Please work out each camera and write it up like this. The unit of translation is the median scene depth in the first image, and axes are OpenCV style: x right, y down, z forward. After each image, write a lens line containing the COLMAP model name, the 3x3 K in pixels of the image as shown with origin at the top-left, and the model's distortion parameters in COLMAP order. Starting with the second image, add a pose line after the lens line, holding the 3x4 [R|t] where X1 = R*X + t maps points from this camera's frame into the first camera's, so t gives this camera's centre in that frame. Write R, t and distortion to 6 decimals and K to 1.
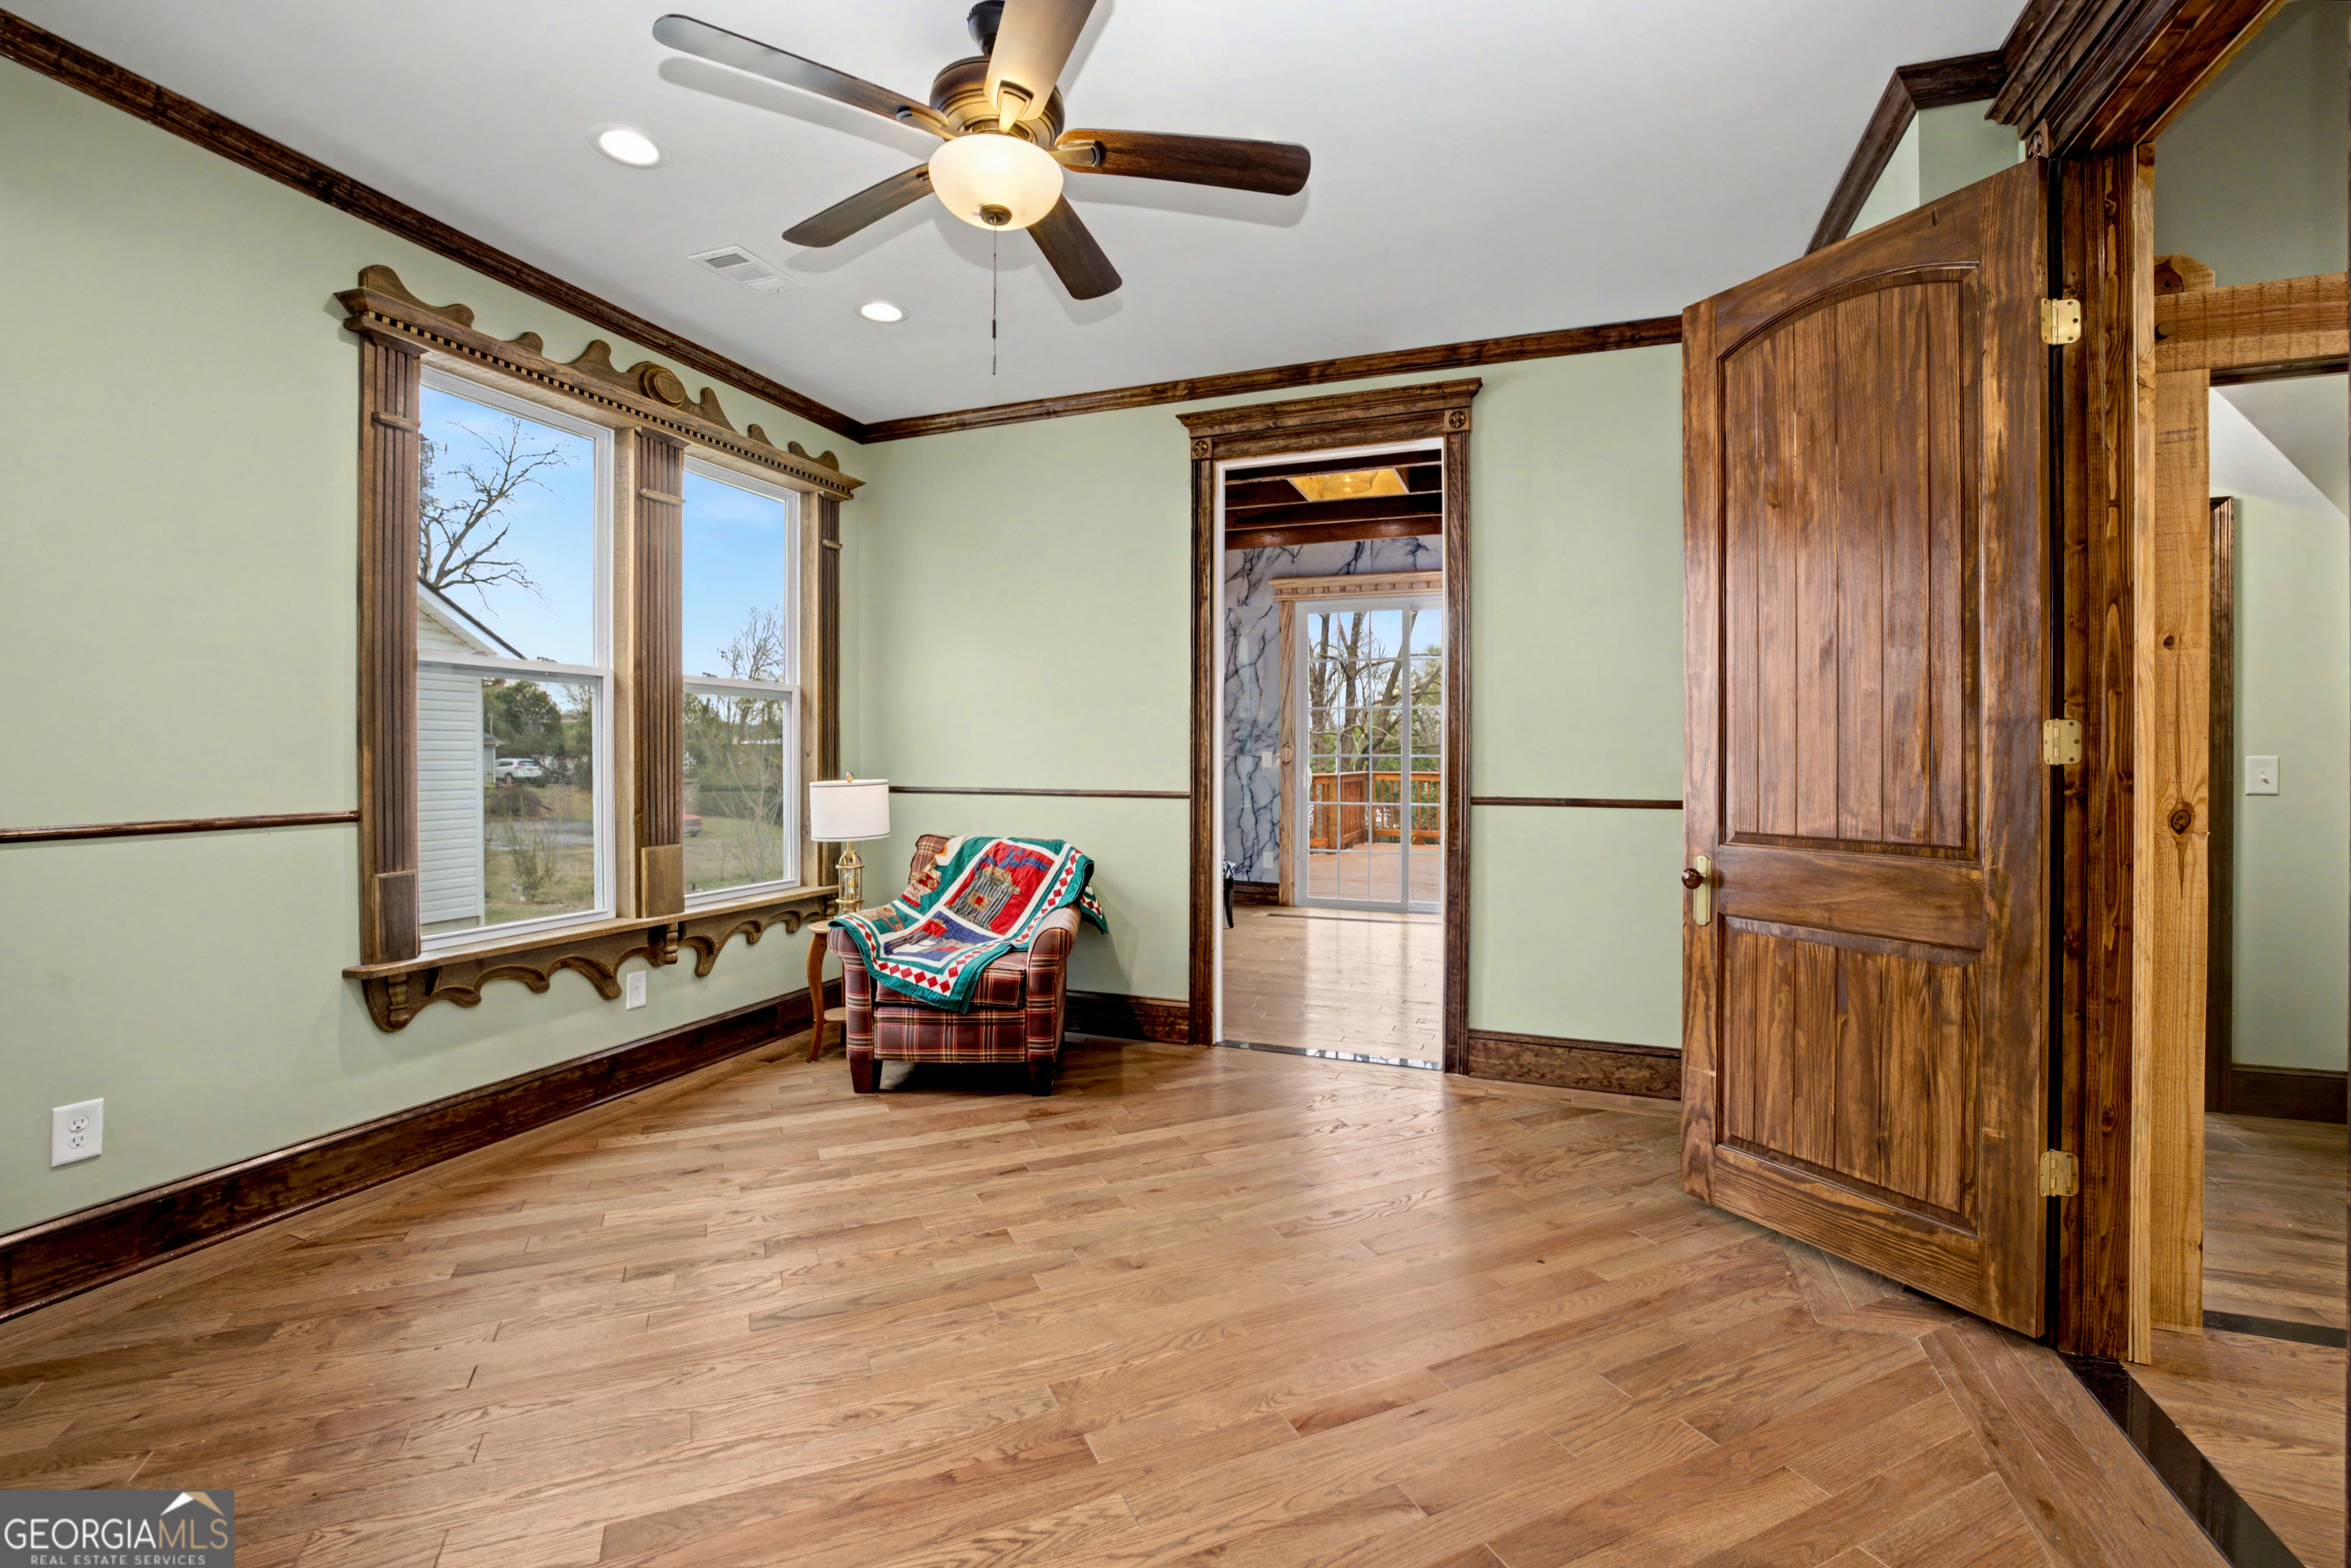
lens RADIAL K [[1034.7, 0, 1168.2], [0, 1034.7, 765.8], [0, 0, 1]] dist [-0.044851, 0.015295]
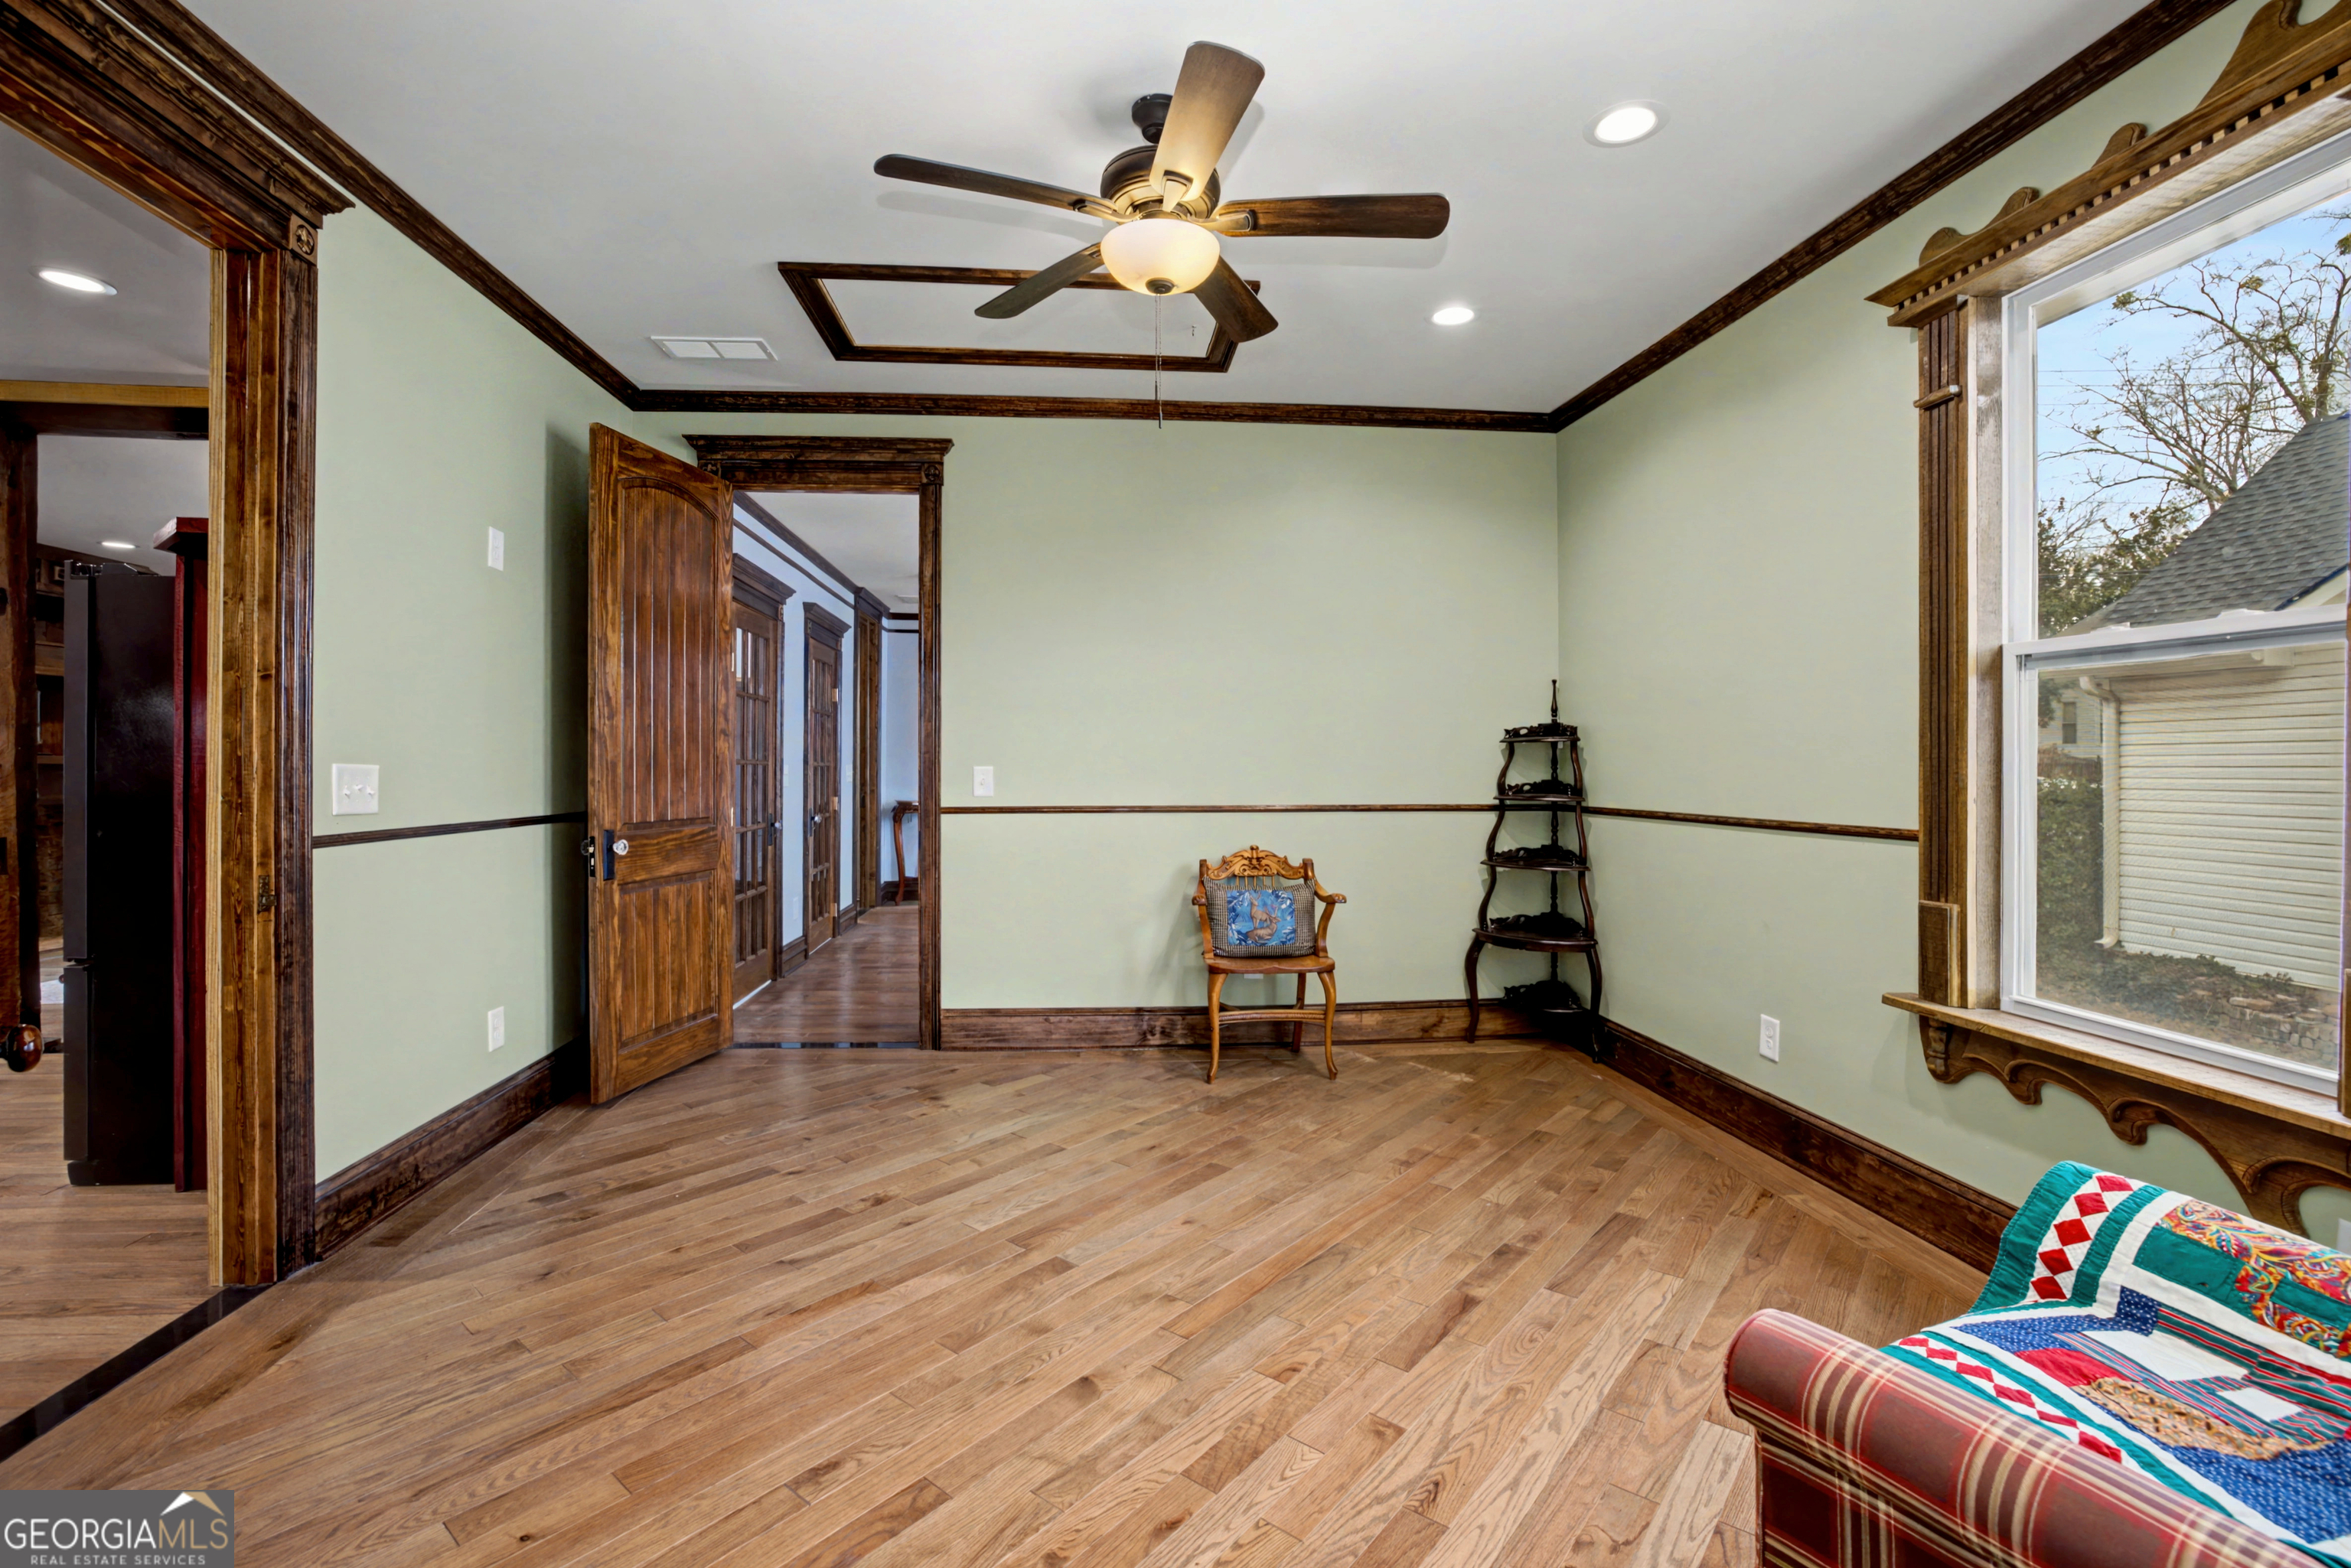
lens RADIAL K [[1034.7, 0, 1168.2], [0, 1034.7, 765.8], [0, 0, 1]] dist [-0.044851, 0.015295]
pose [[-0.891323, -0.001991, -0.453364, 0.195916], [-0.007099, 0.999929, 0.009566, -0.015025], [0.453313, 0.011744, -0.891274, 1.197509]]
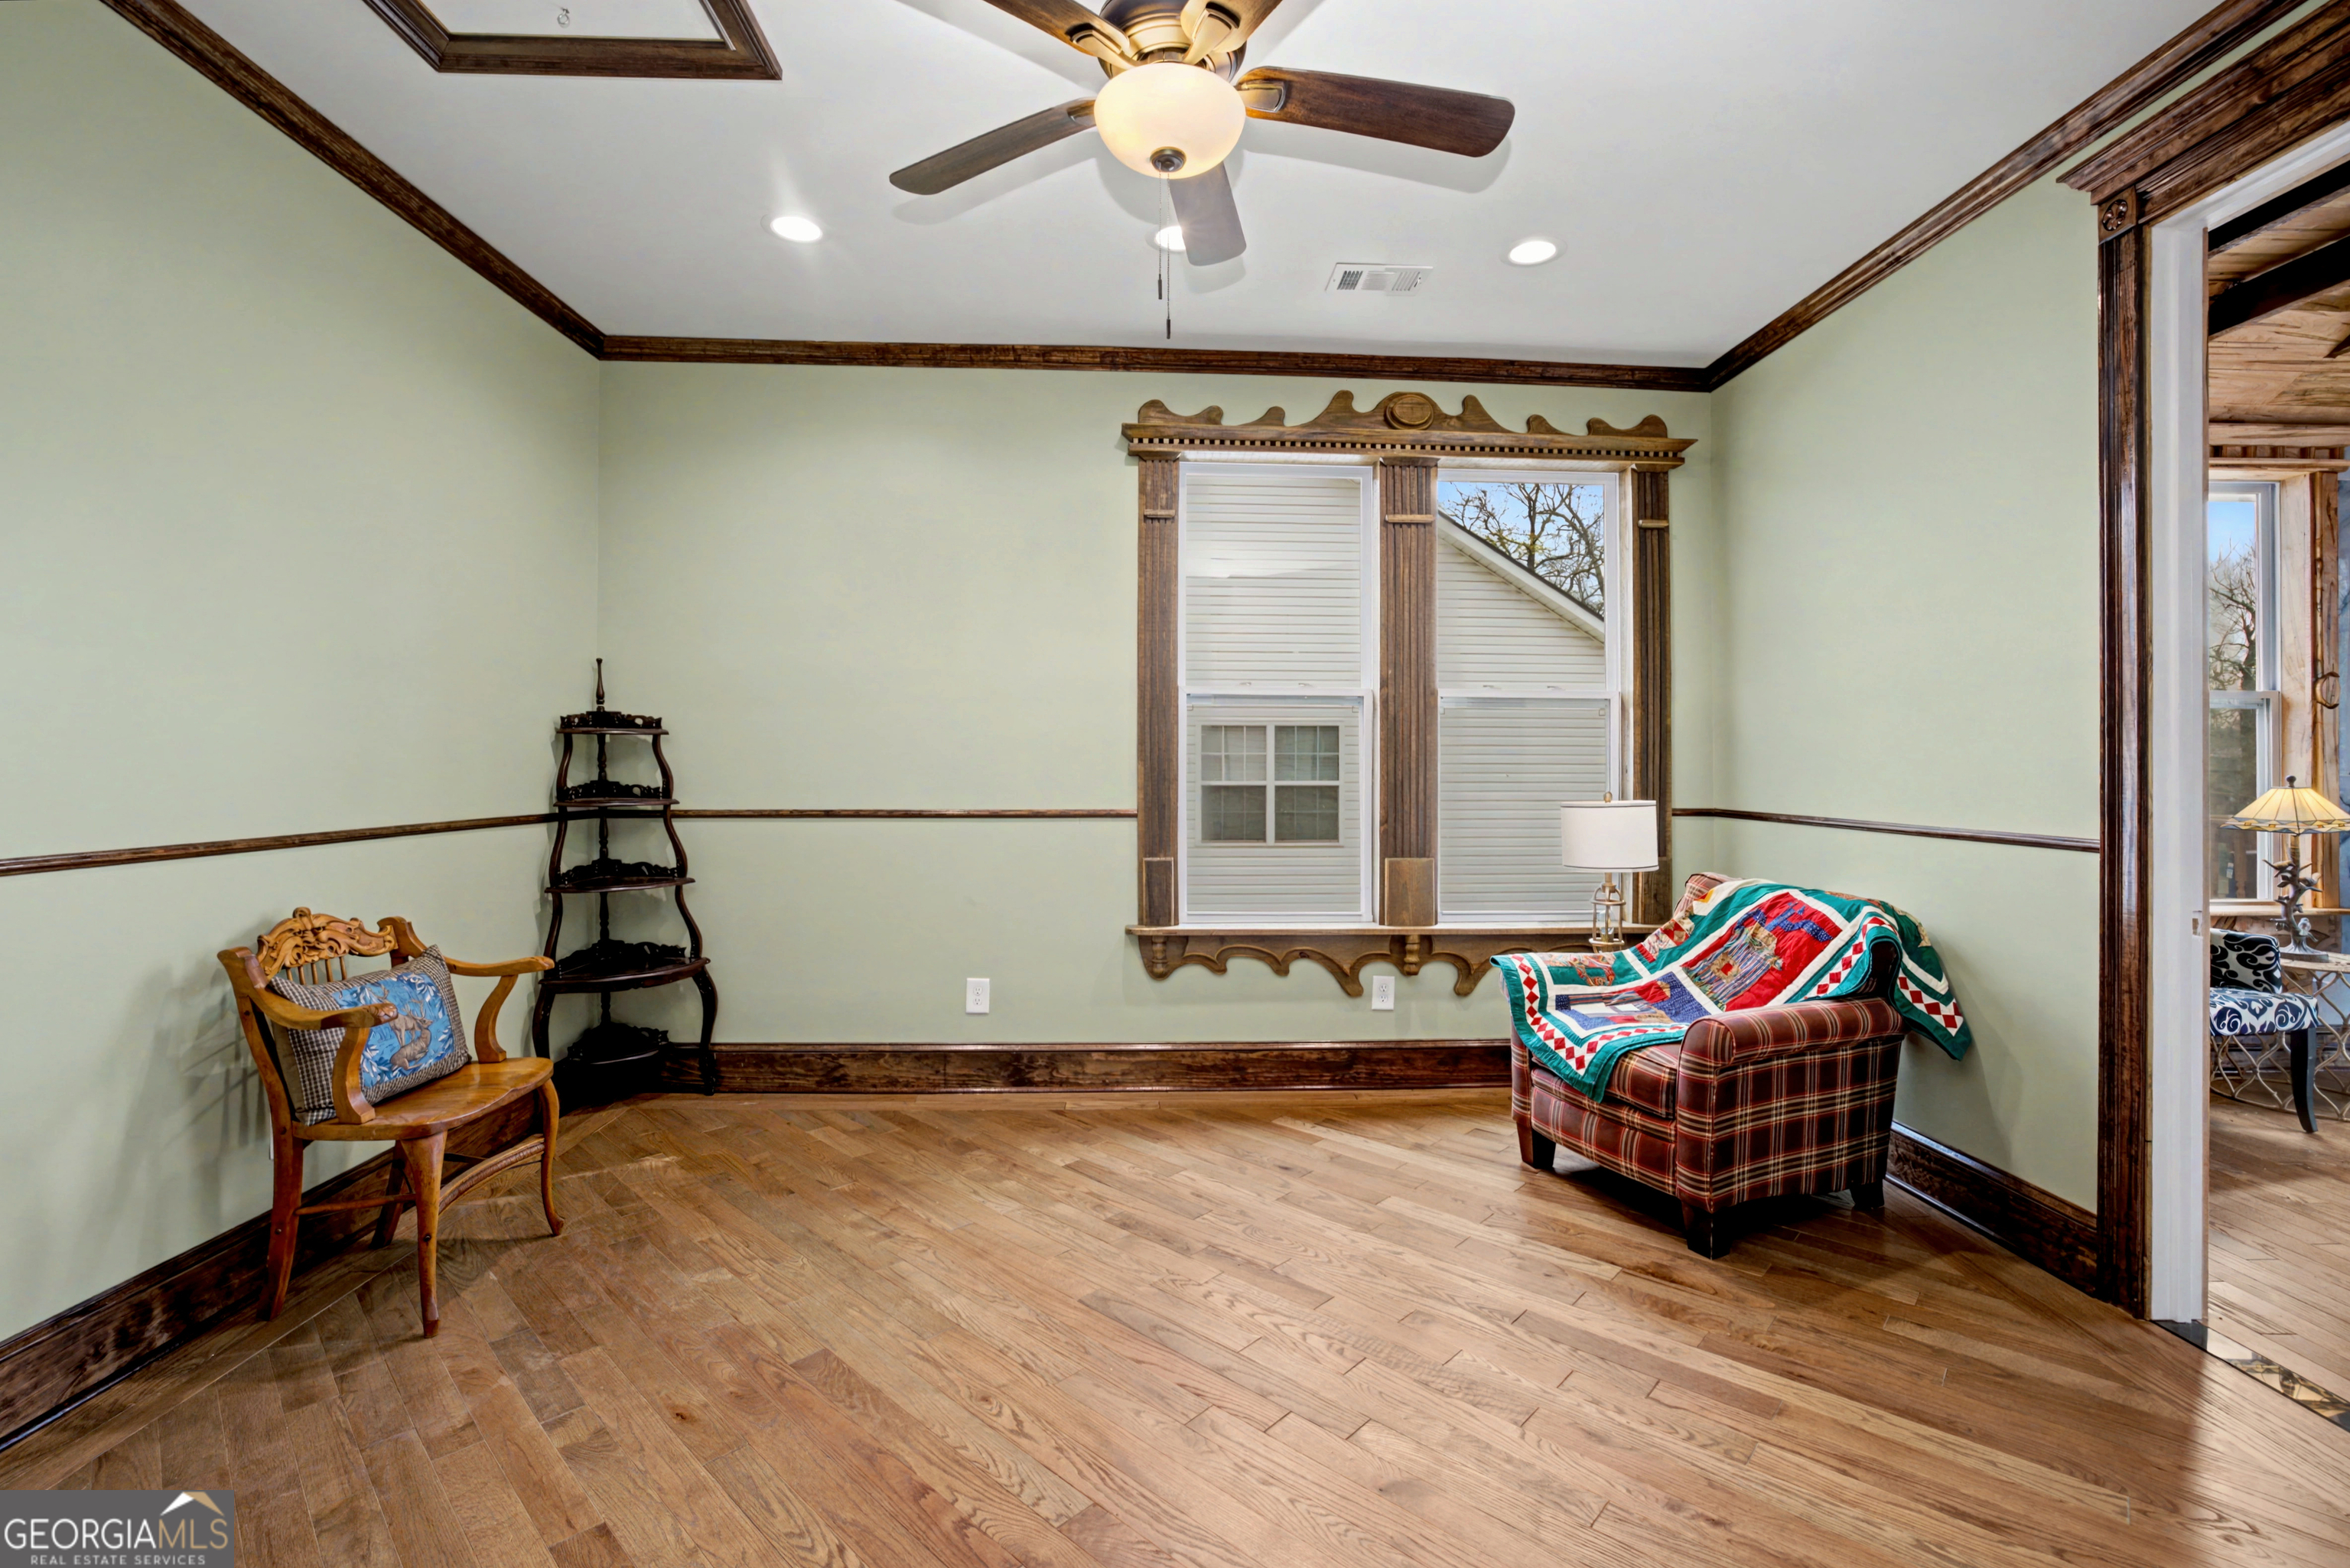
lens RADIAL K [[1034.2, 0, 1167.7], [0, 1034.2, 765.8], [0, 0, 1]] dist [-0.044851, 0.015295]
pose [[0.396135, 0.000621, -0.918192, 0.376899], [-0.014447, 0.999880, -0.005557, -0.005542], [0.918079, 0.015467, 0.396096, 0.387201]]
